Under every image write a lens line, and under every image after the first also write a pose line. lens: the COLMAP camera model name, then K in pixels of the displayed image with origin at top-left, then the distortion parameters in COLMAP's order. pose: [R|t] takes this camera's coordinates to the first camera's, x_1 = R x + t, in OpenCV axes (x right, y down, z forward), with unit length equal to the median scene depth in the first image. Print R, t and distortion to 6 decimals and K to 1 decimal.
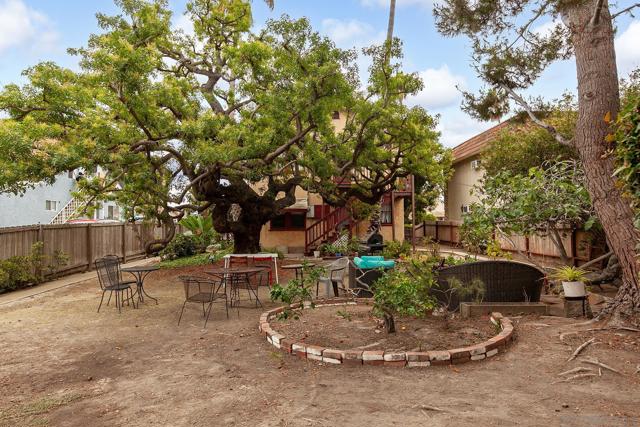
lens RADIAL K [[388.7, 0, 320.0], [0, 388.7, 213.5], [0, 0, 1]] dist [0.002643, 0.001012]
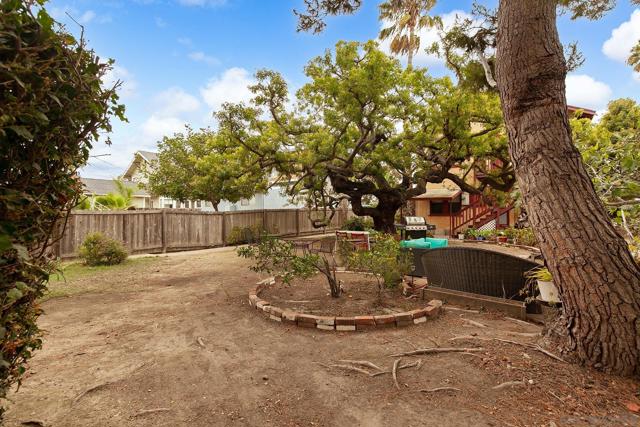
lens RADIAL K [[284.7, 0, 320.0], [0, 284.7, 213.5], [0, 0, 1]] dist [0.001205, -0.000018]
pose [[0.775282, 0.014786, -0.631442, 0.282748], [0.006370, 0.999492, 0.031226, 0.008982], [0.631583, -0.028231, 0.774794, 0.122486]]
